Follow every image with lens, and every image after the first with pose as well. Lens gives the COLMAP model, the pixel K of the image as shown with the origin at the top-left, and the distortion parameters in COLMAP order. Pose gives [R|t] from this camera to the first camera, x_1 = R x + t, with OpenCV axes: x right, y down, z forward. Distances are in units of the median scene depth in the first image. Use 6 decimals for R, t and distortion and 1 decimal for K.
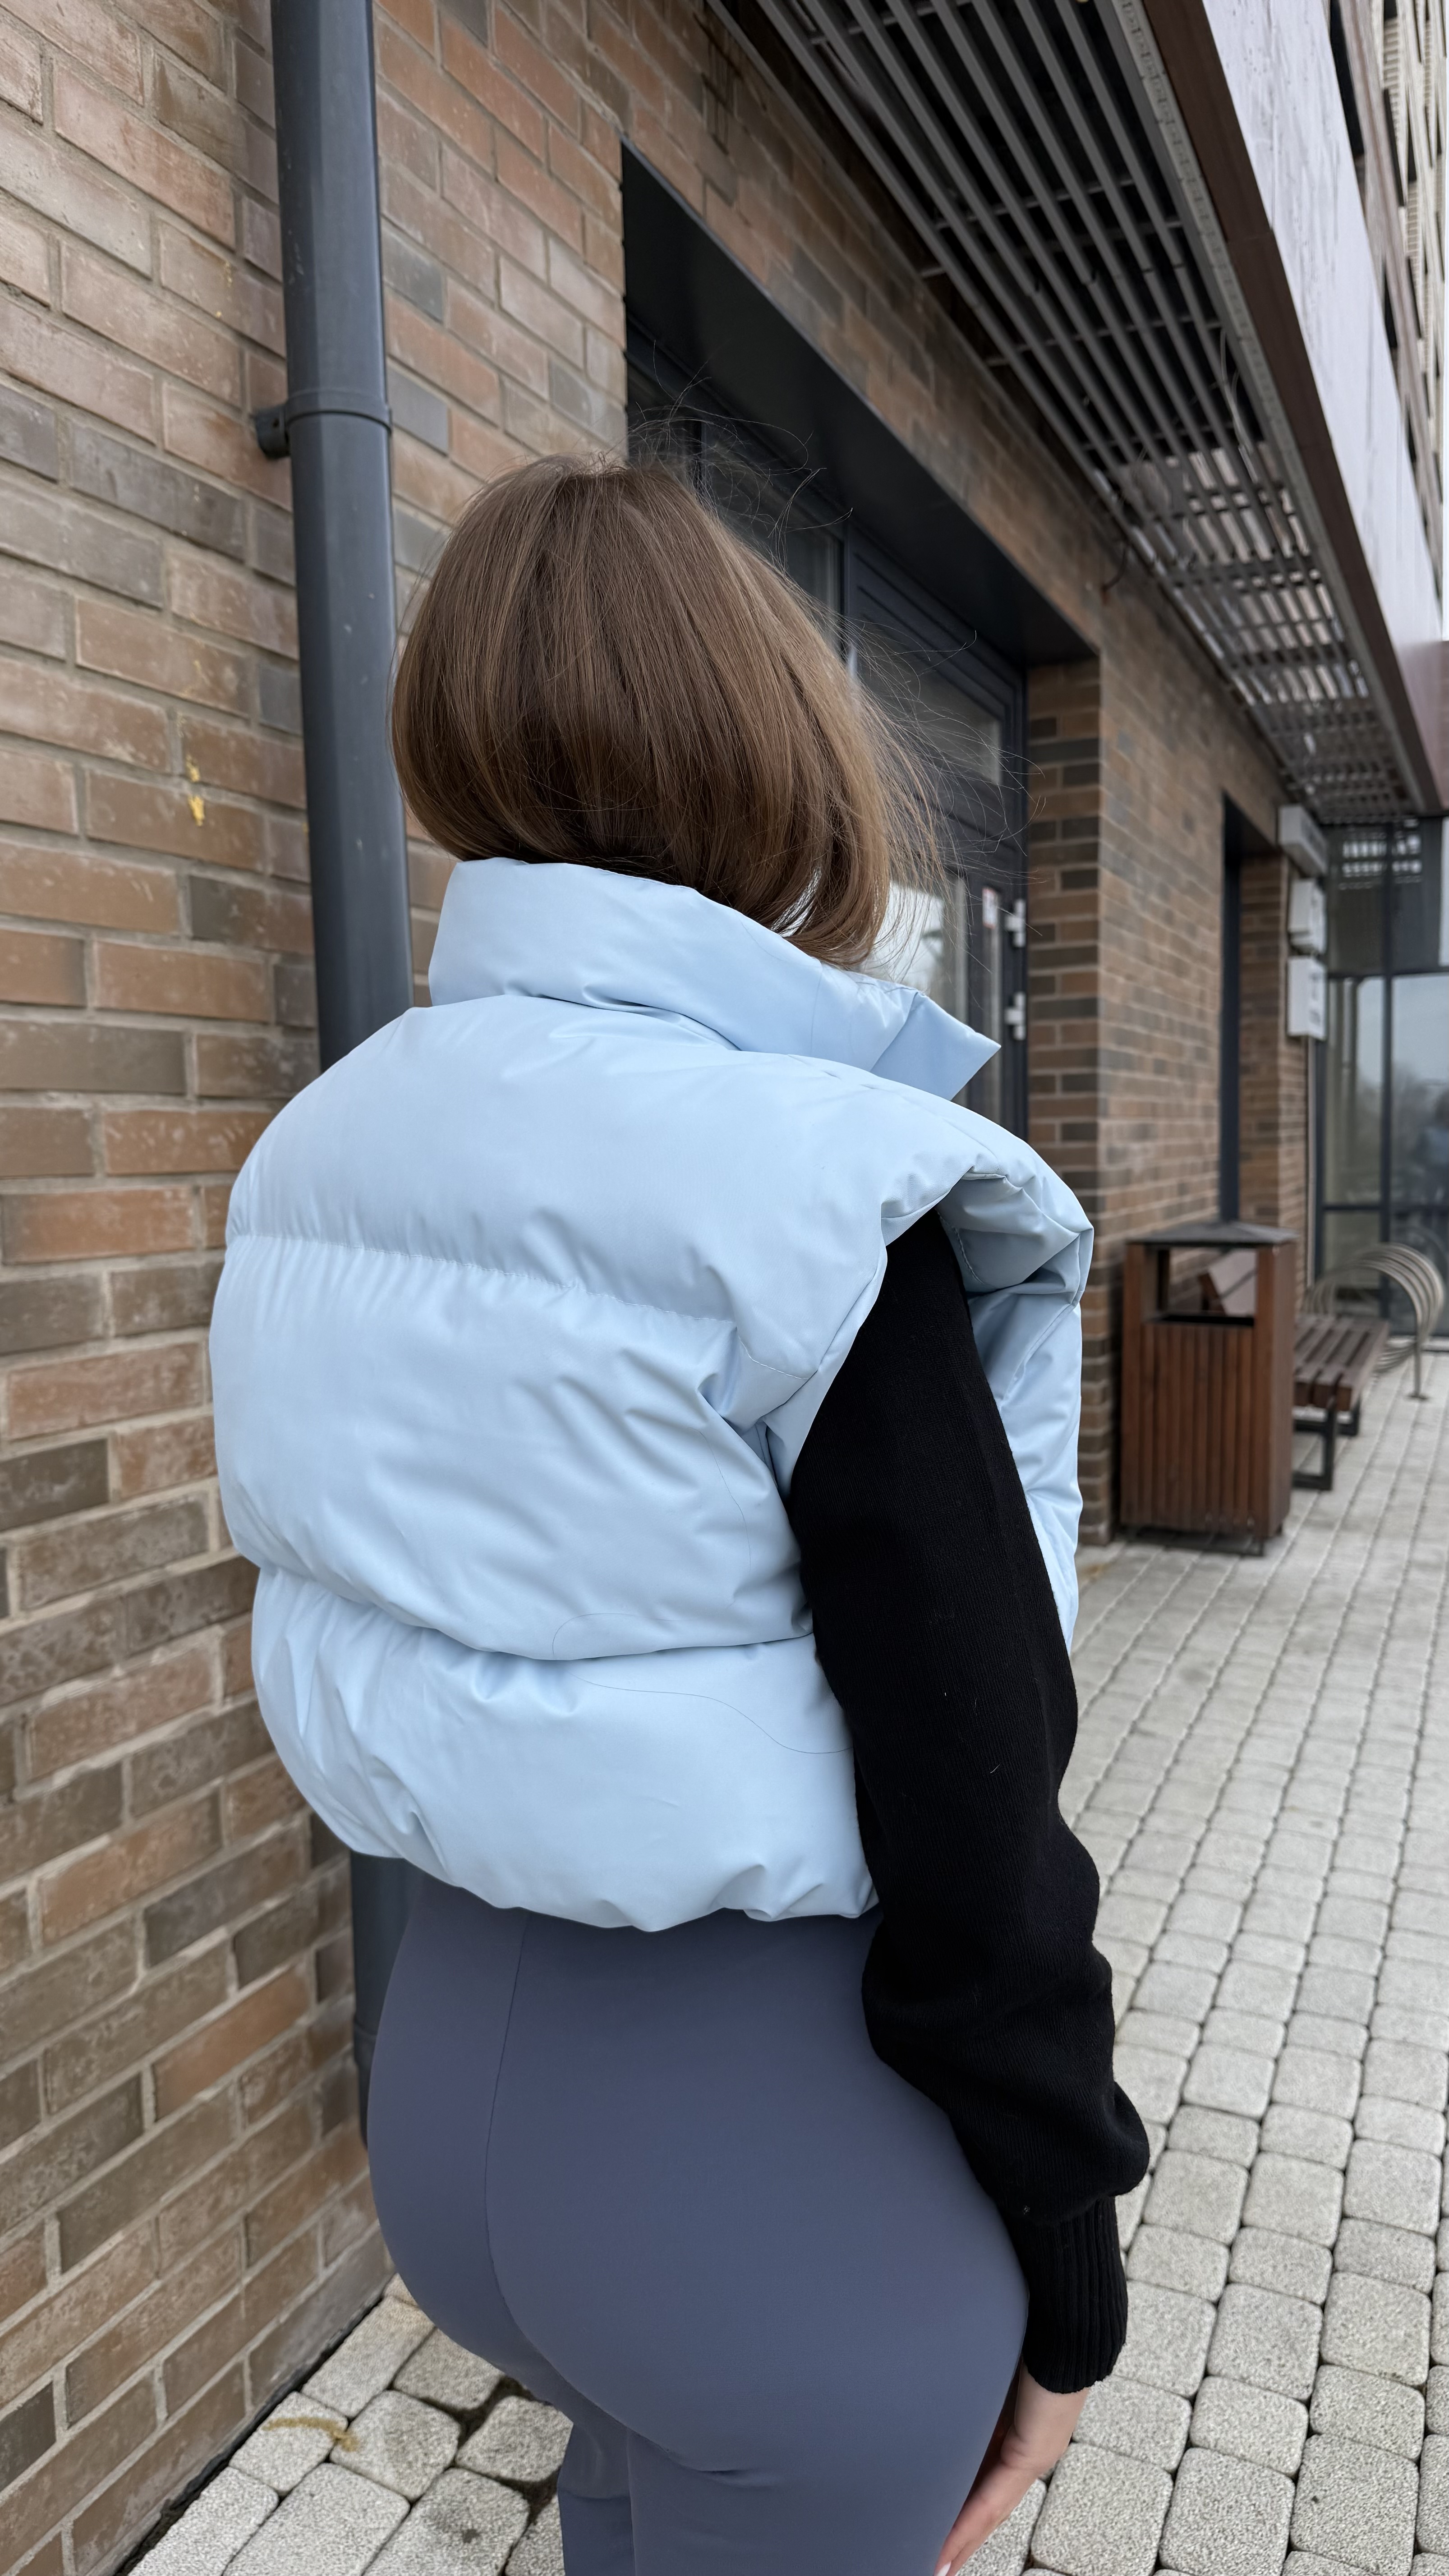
lens RADIAL K [[1819.4, 0, 727.7], [0, 1819.4, 1310.7], [0, 0, 1]] dist [0.006383, 0.002541]
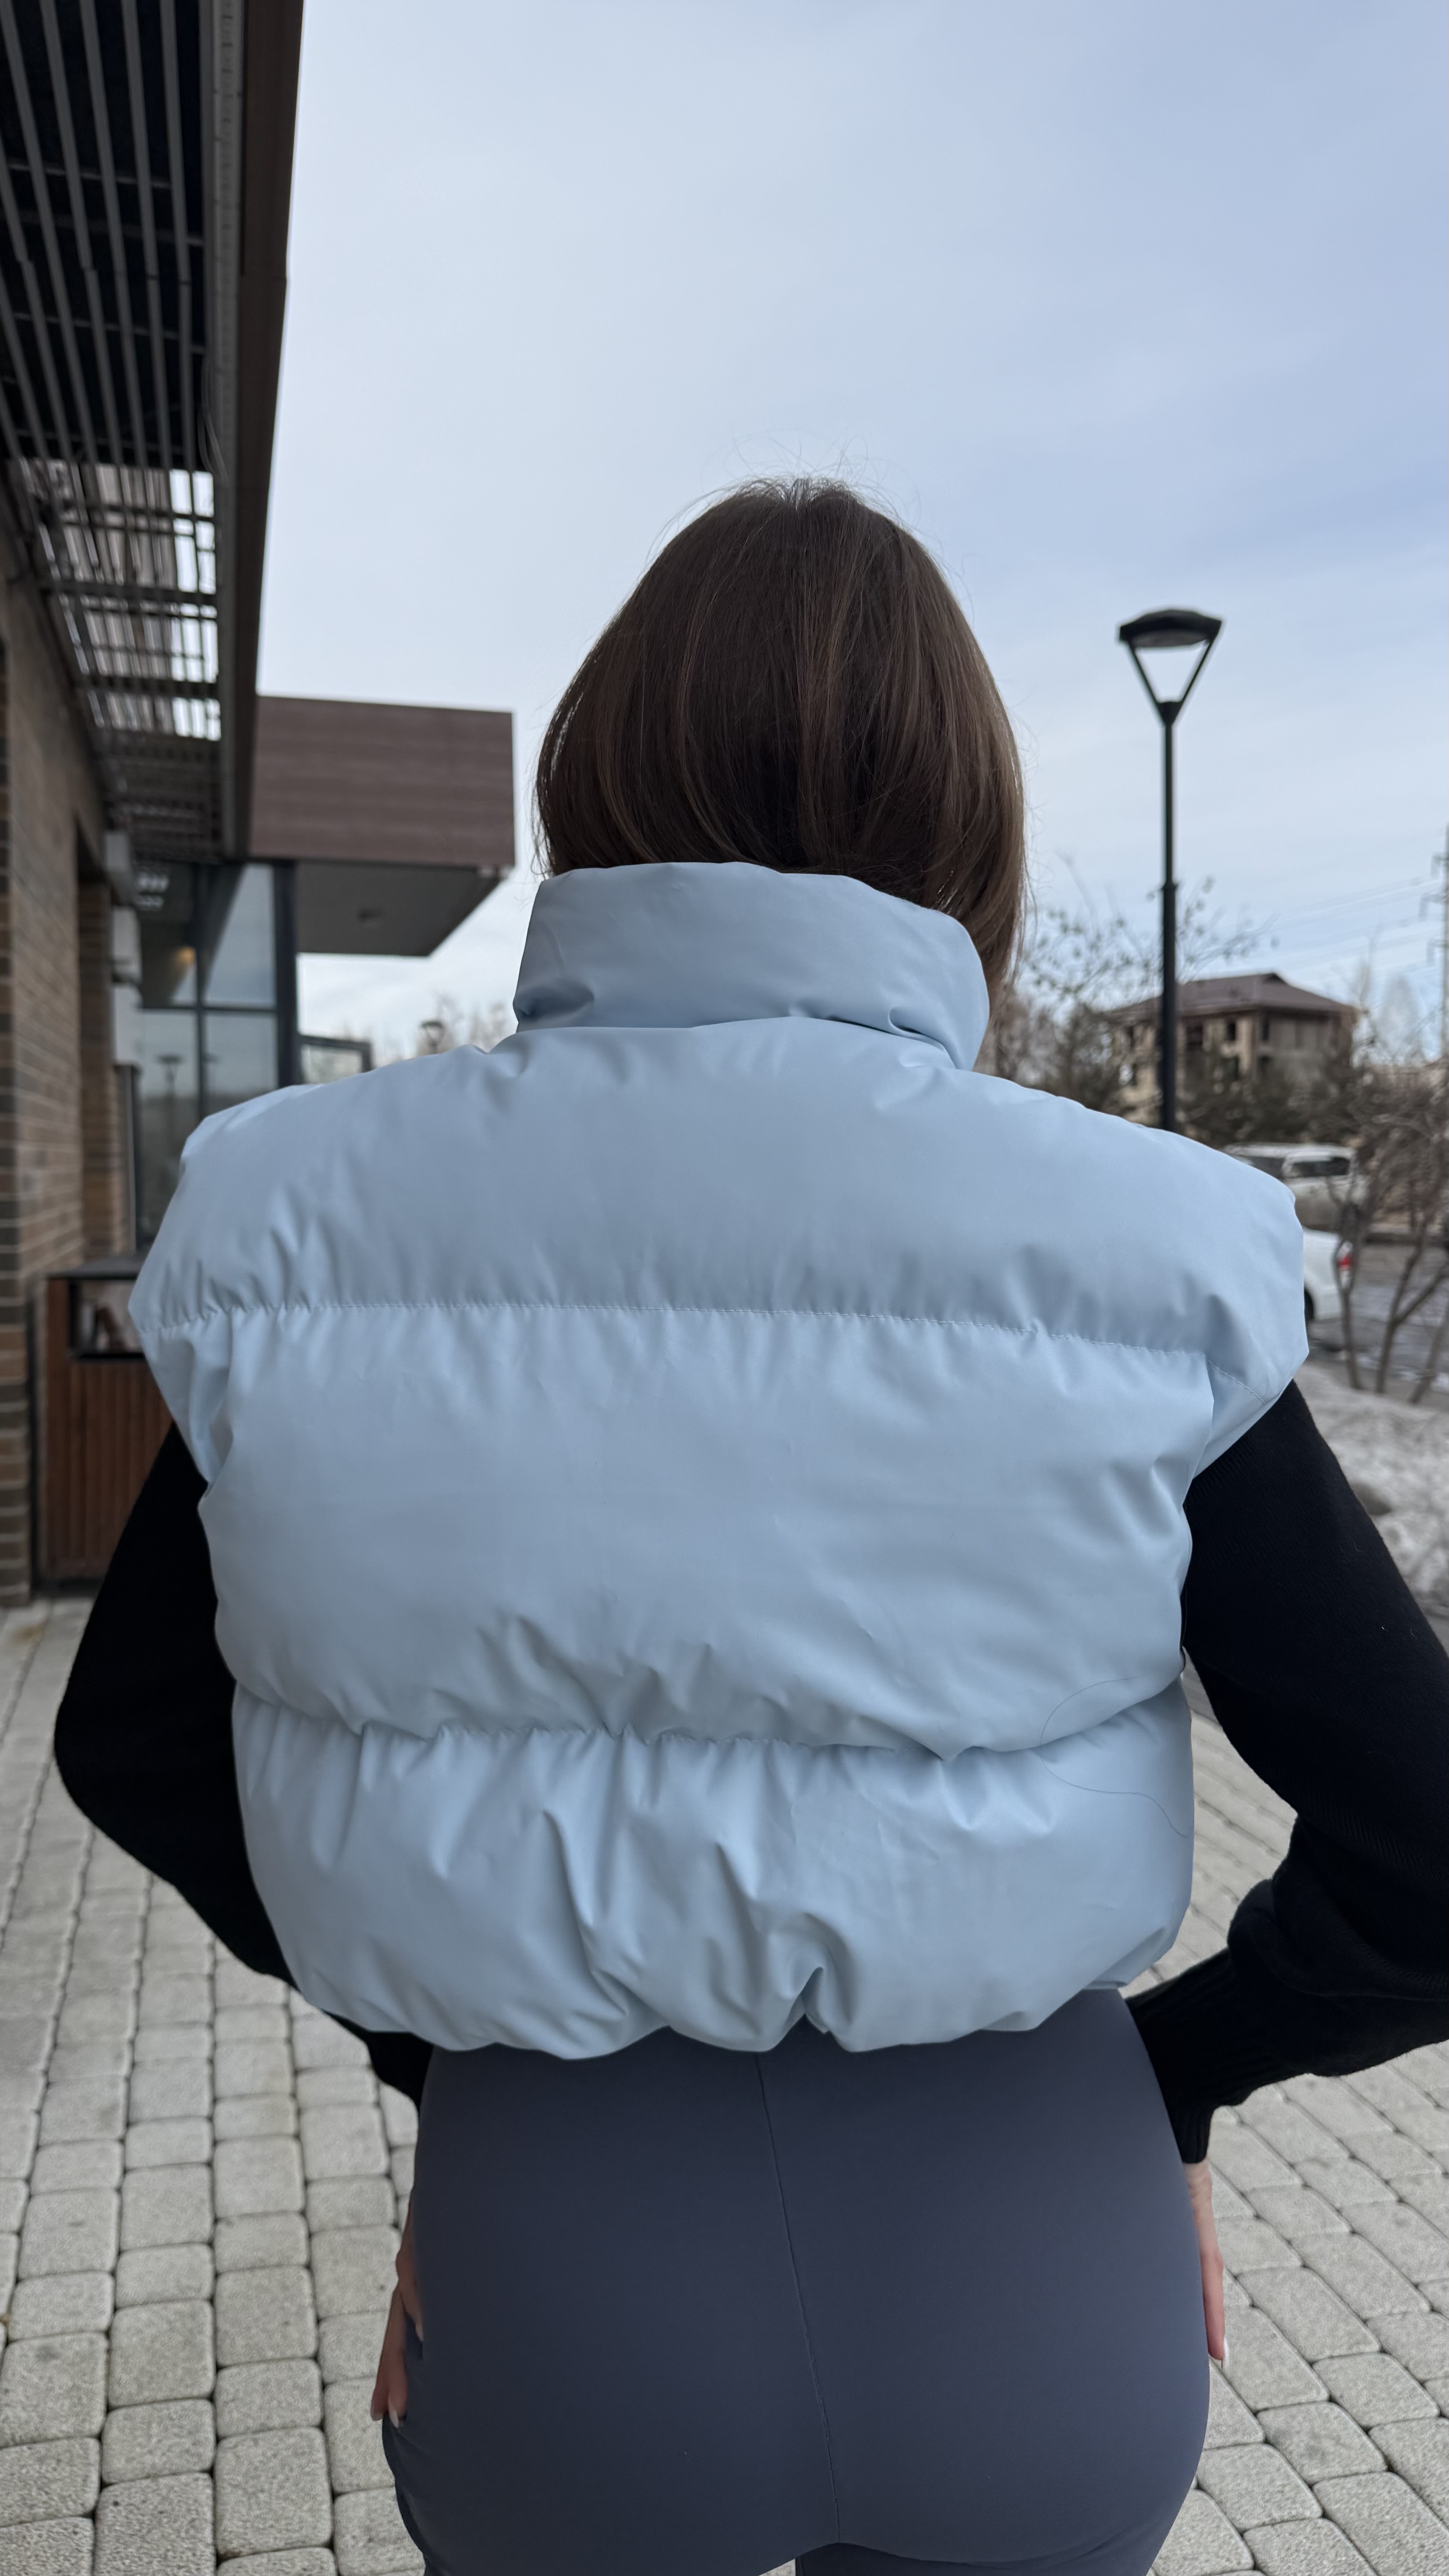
lens RADIAL K [[1815.4, 0, 736.7], [0, 1815.4, 1287.0], [0, 0, 1]] dist [0.001312, -0.020575]
pose [[0.760491, -0.031377, 0.648590, -0.702144], [0.049796, 0.998709, -0.010074, -0.032748], [-0.647437, 0.039958, 0.761071, 0.349852]]
